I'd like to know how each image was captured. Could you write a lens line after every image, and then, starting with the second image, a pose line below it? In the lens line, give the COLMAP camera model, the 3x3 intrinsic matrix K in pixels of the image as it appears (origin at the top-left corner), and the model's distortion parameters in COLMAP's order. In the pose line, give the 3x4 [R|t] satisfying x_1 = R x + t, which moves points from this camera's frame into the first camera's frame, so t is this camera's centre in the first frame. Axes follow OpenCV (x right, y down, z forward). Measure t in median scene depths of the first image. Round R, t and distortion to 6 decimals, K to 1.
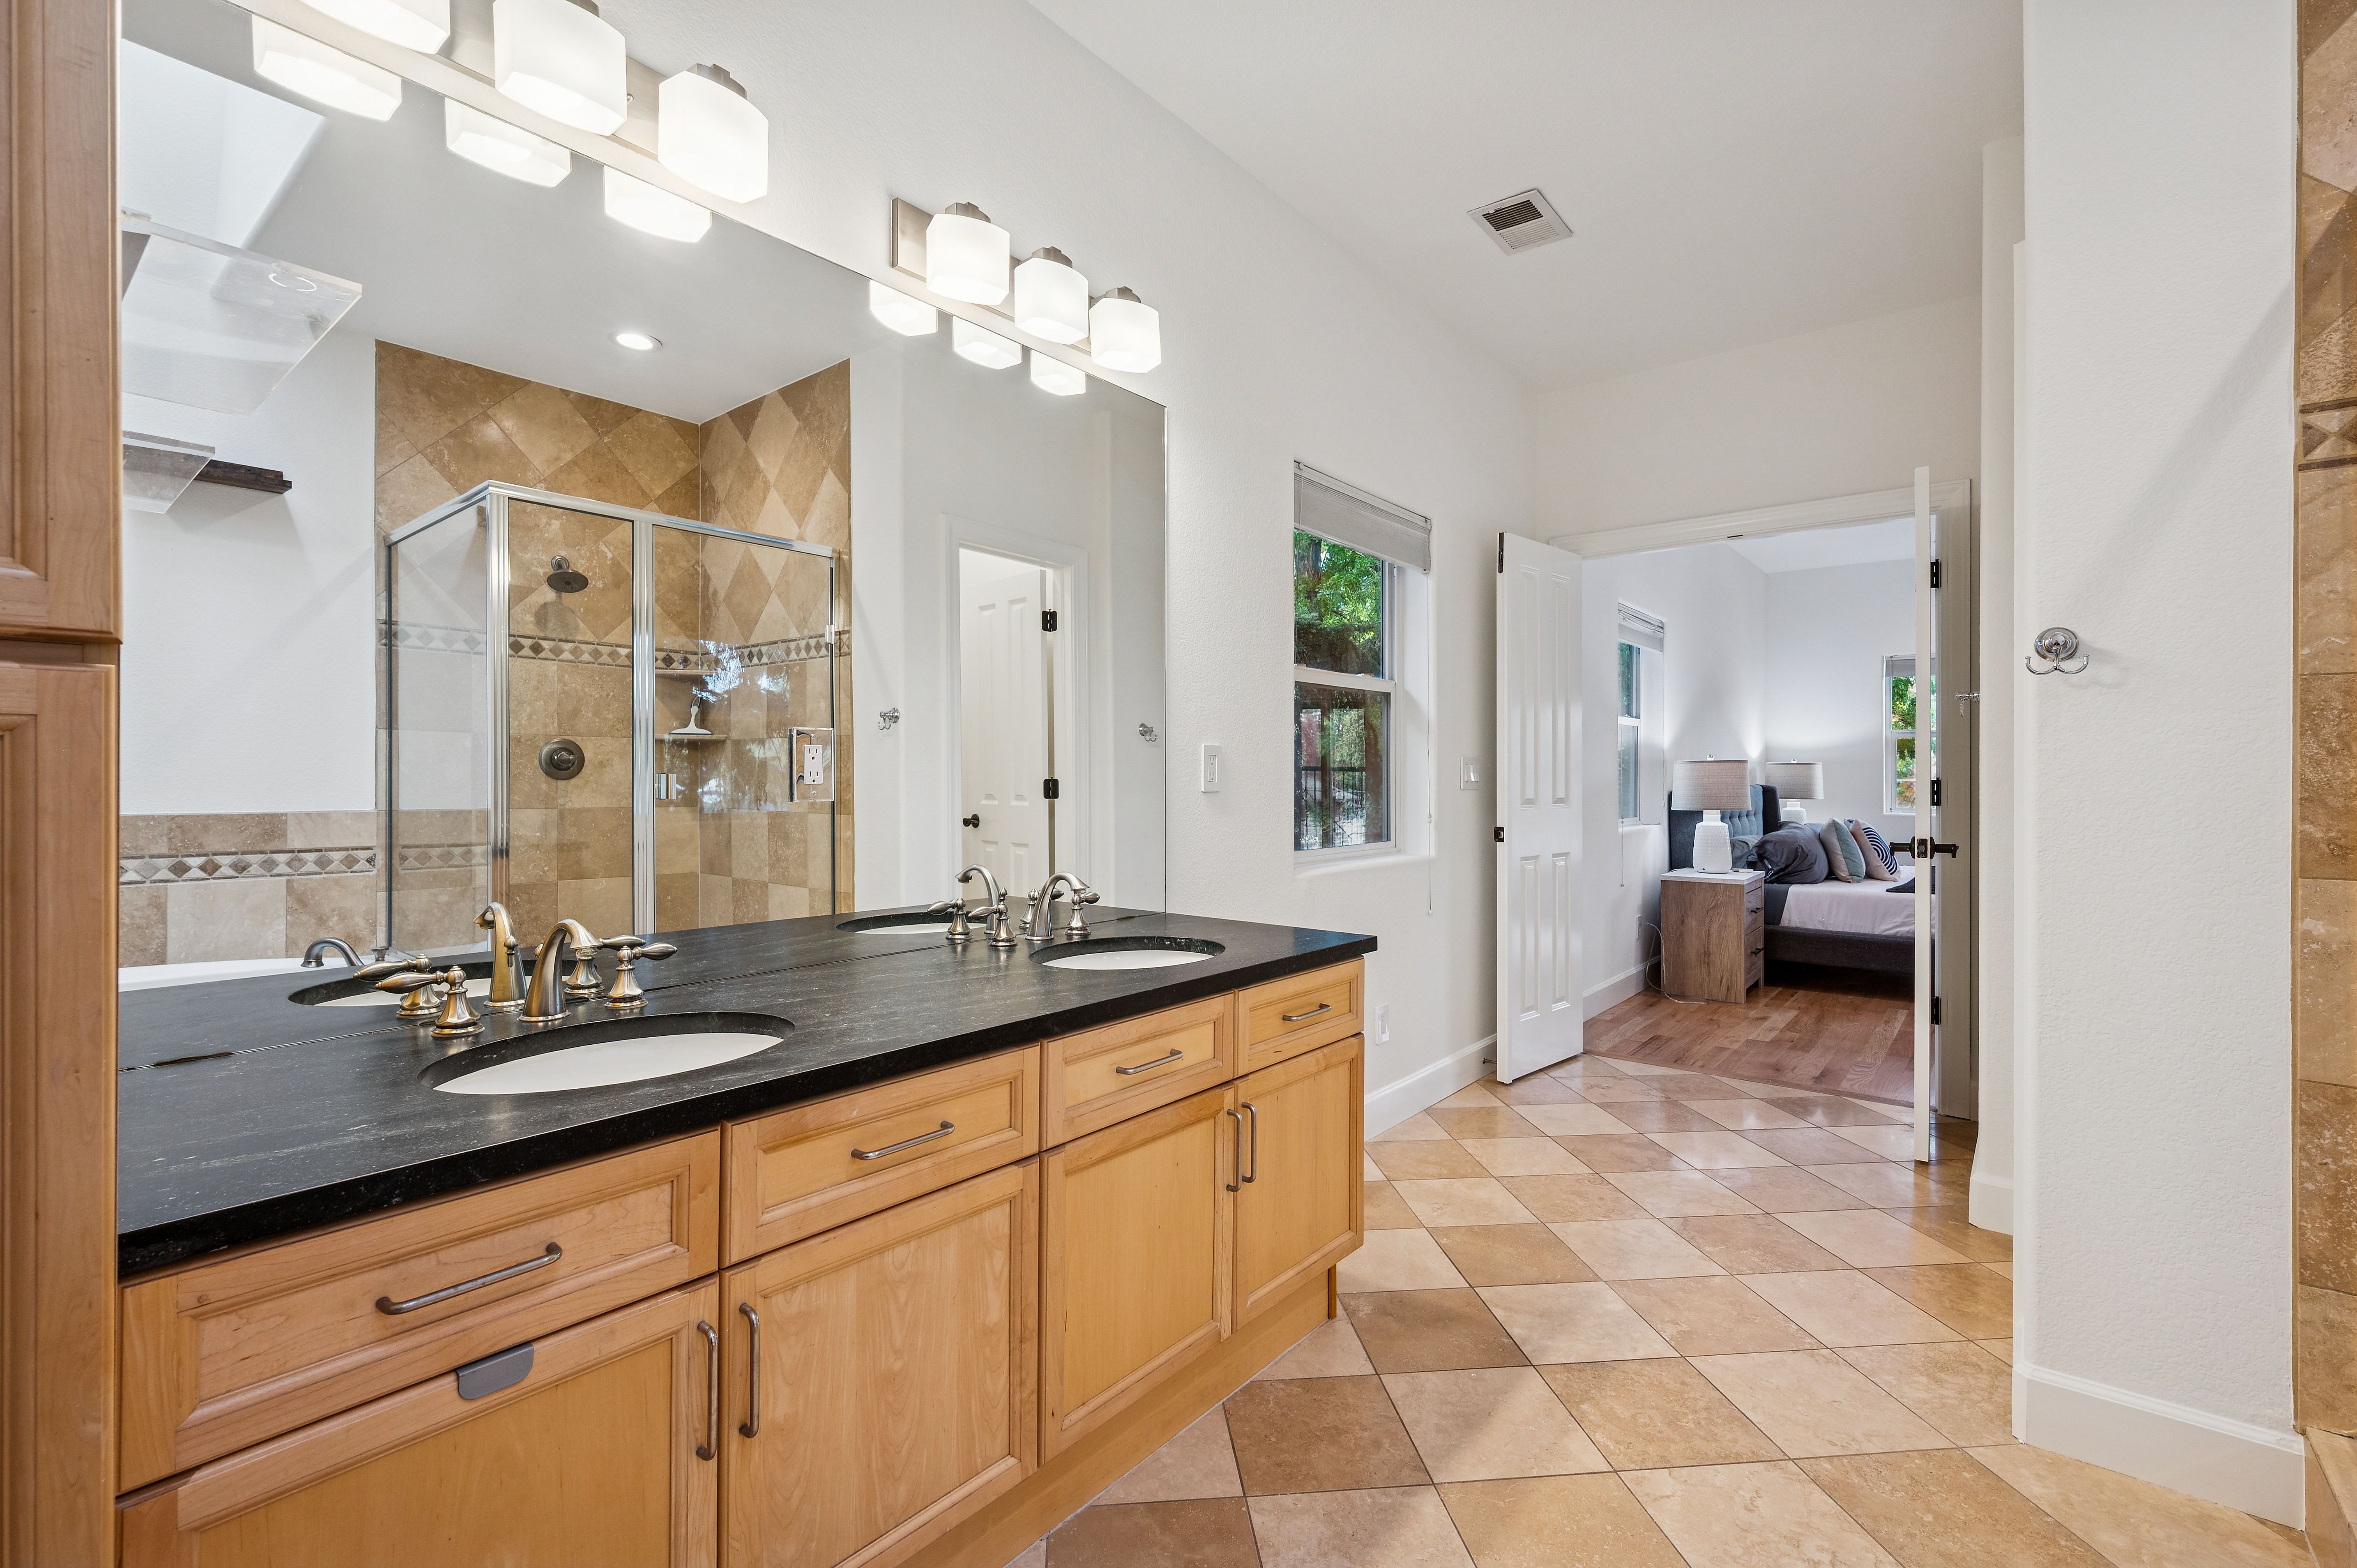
lens RADIAL K [[1034.6, 0, 1178.5], [0, 1034.6, 784.0], [0, 0, 1]] dist [-0.001857, 0.000157]
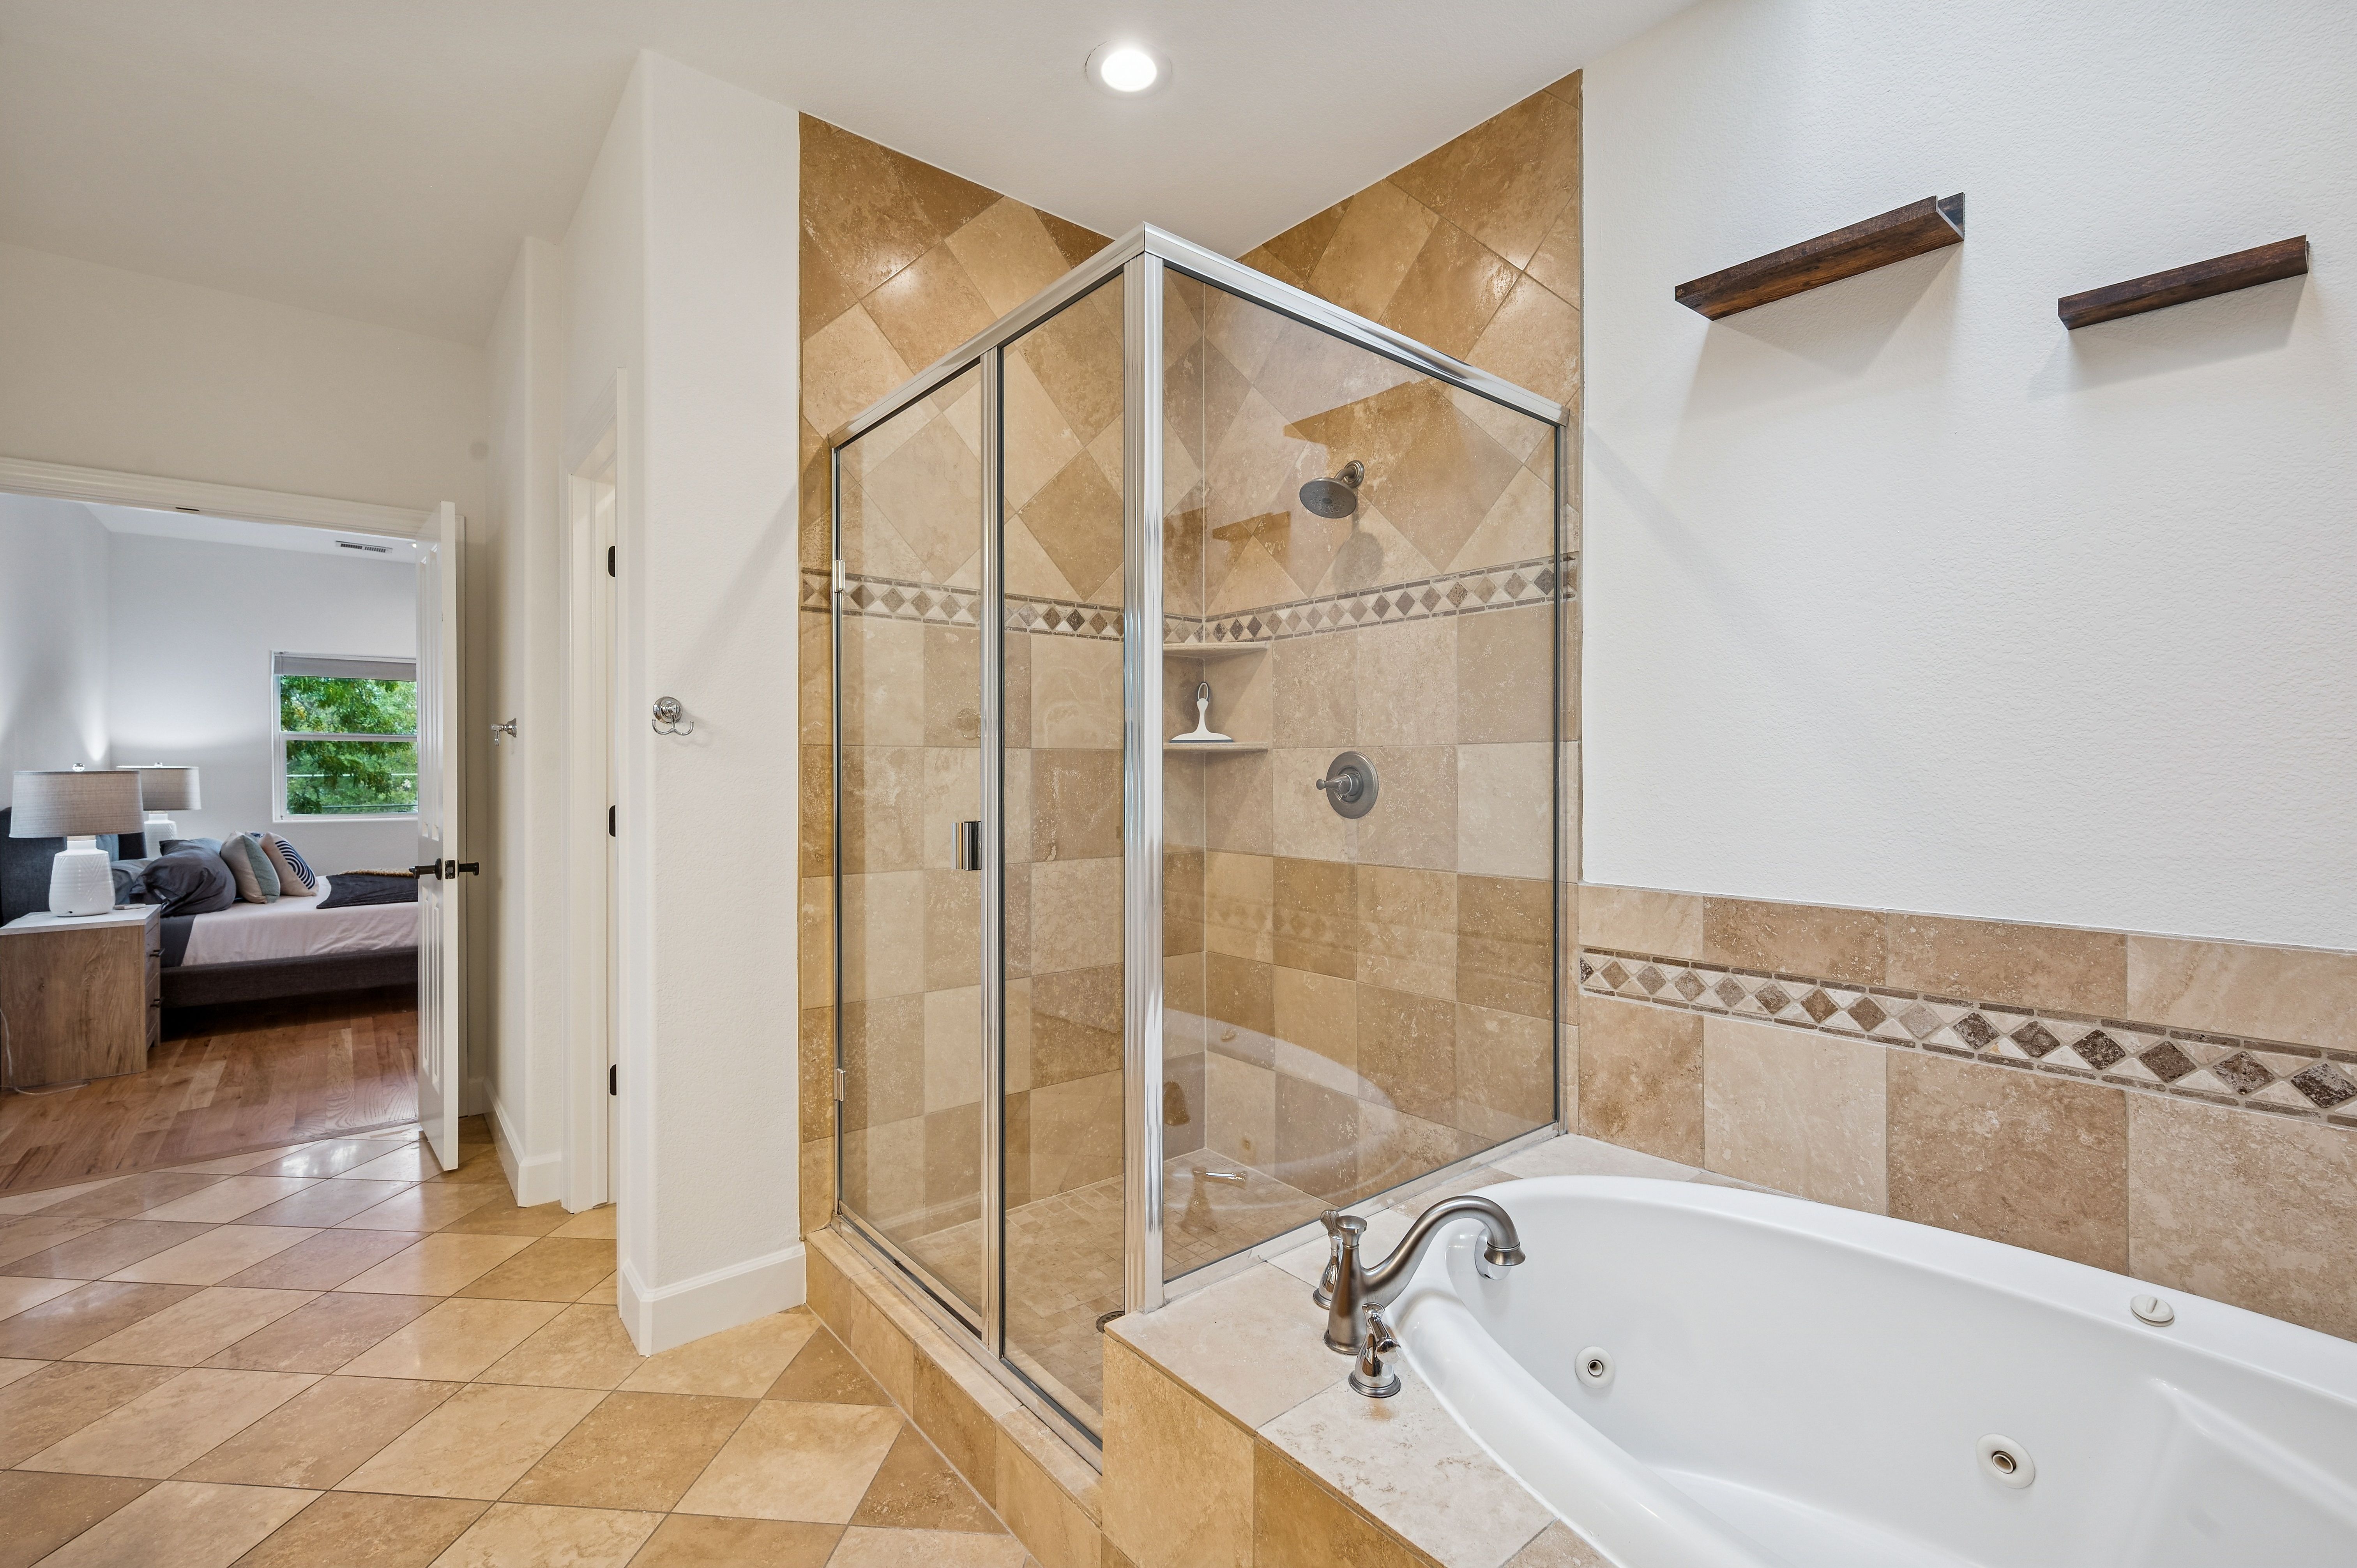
lens RADIAL K [[1018.5, 0, 1178.5], [0, 1018.5, 784.0], [0, 0, 1]] dist [0.001794, -0.000116]
pose [[0.188746, -0.018148, 0.981858, -0.092366], [0.007867, 0.999825, 0.016967, -0.022420], [-0.981994, 0.004522, 0.188856, 0.056430]]
